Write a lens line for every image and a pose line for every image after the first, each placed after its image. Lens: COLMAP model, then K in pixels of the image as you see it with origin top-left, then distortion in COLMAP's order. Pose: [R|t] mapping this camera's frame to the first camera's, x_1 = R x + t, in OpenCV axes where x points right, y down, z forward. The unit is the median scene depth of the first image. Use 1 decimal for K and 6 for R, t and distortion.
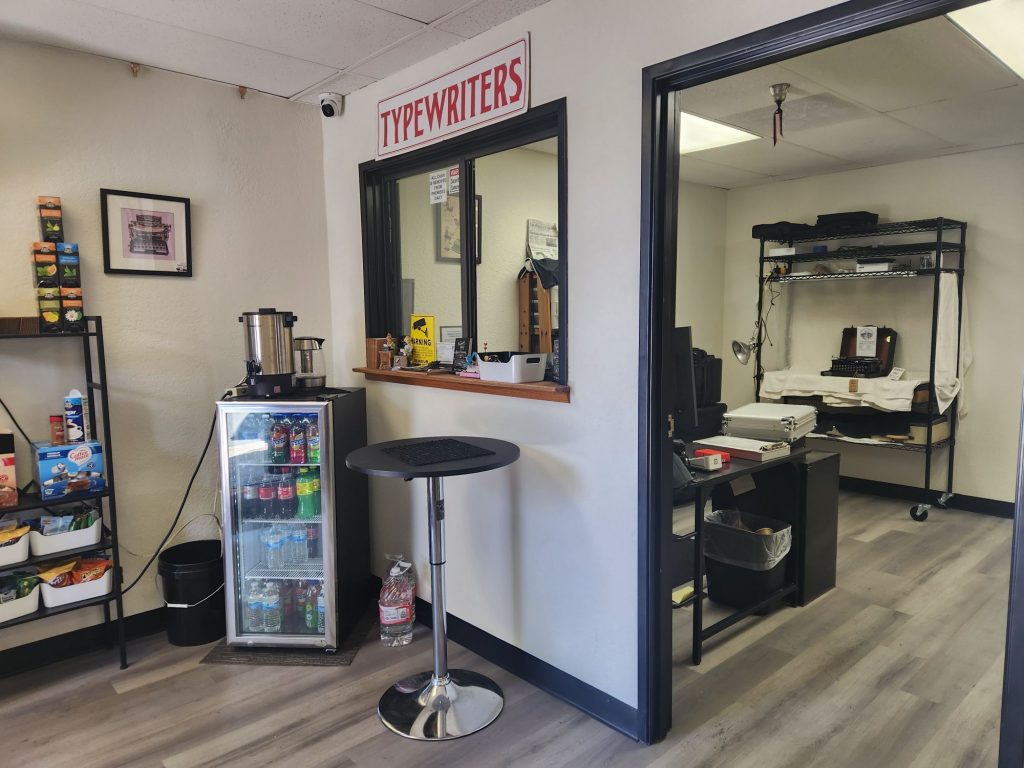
lens RADIAL K [[689.2, 0, 496.9], [0, 689.2, 386.4], [0, 0, 1]] dist [0.083081, -0.070757]
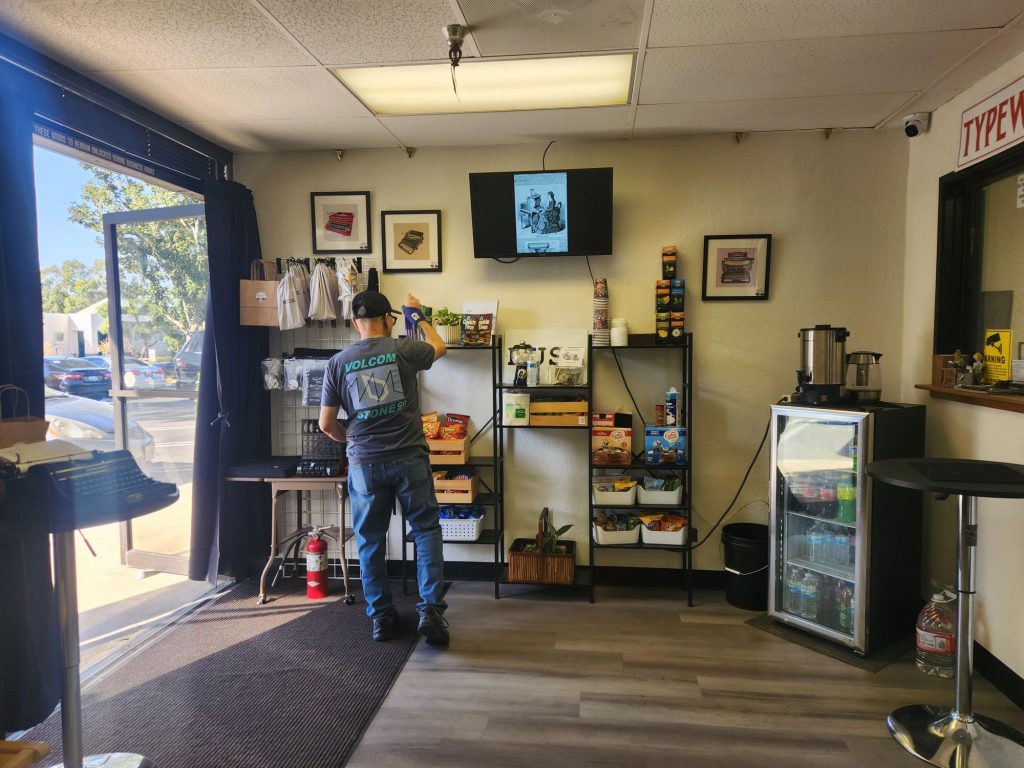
lens RADIAL K [[689.2, 0, 496.9], [0, 689.2, 386.4], [0, 0, 1]] dist [0.083081, -0.070757]
pose [[0.634076, 0.059599, -0.770971, 0.208543], [-0.083622, 0.996463, 0.008256, 0.019996], [0.768736, 0.059235, 0.636817, -0.105234]]
